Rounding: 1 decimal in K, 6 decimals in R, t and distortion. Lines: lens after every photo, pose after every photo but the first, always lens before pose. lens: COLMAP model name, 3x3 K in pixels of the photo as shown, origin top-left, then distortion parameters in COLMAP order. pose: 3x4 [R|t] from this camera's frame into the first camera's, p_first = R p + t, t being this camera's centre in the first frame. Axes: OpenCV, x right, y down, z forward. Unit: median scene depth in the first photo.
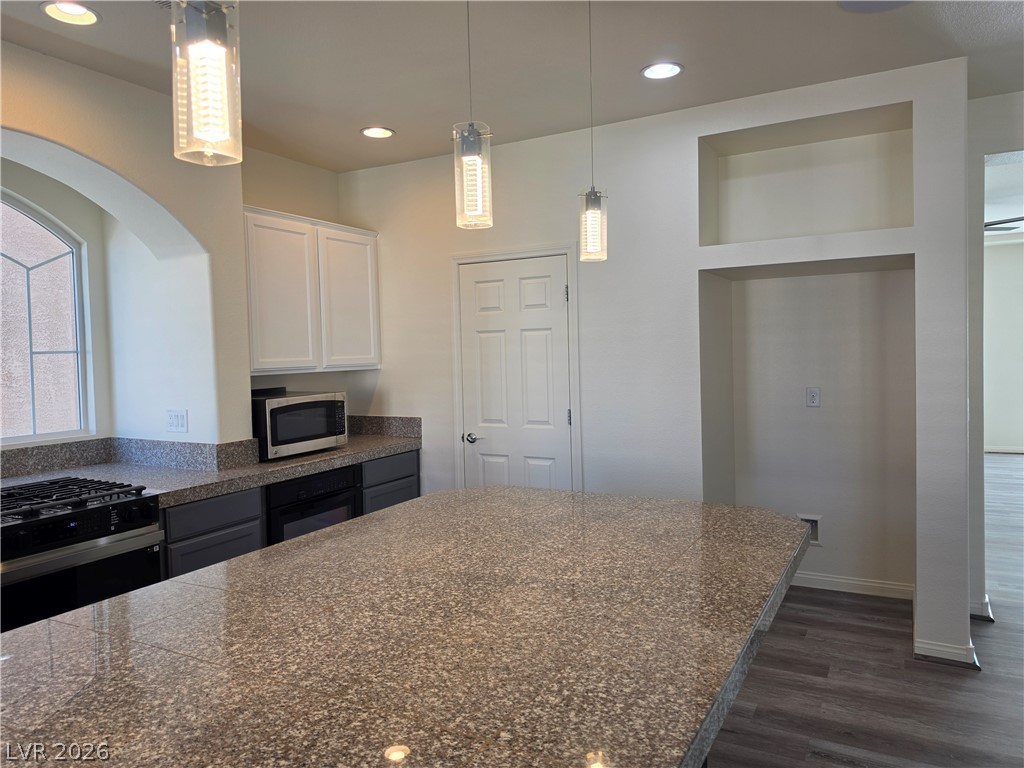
lens RADIAL K [[712.6, 0, 511.2], [0, 712.6, 380.4], [0, 0, 1]] dist [0.045497, -0.053151]
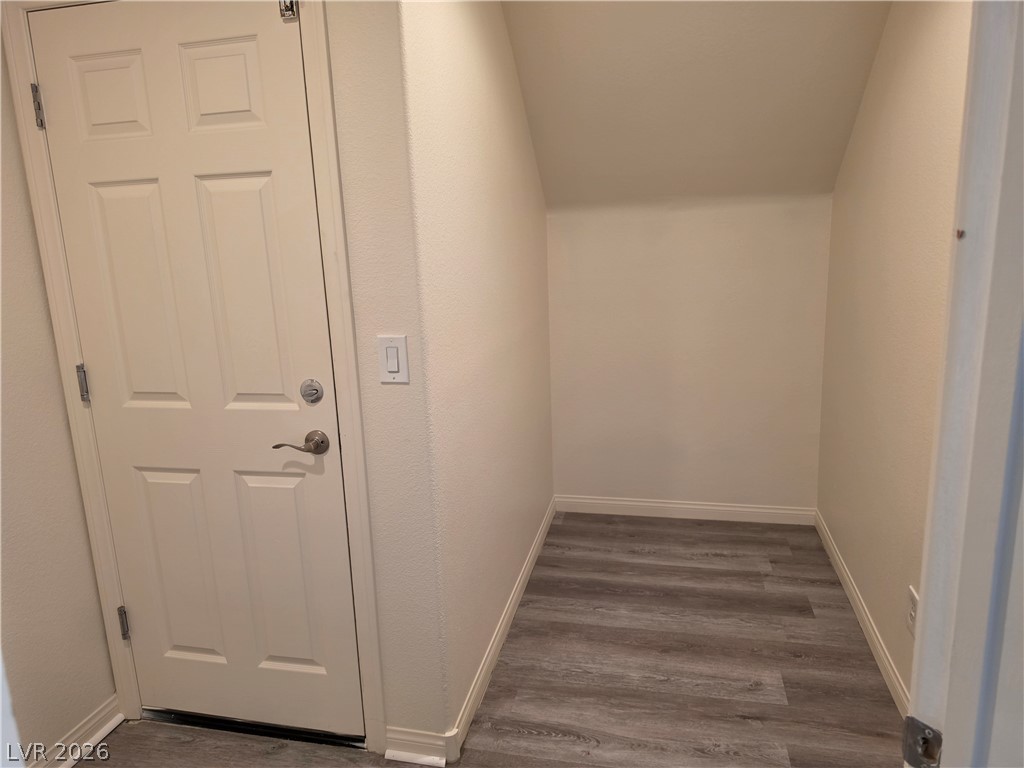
lens RADIAL K [[712.6, 0, 507.2], [0, 712.6, 384.1], [0, 0, 1]] dist [0.045497, -0.053151]
pose [[0.960264, -0.071438, 0.269795, 0.063495], [0.027682, 0.986298, 0.162632, -0.015358], [-0.277717, -0.148701, 0.949084, 0.525977]]
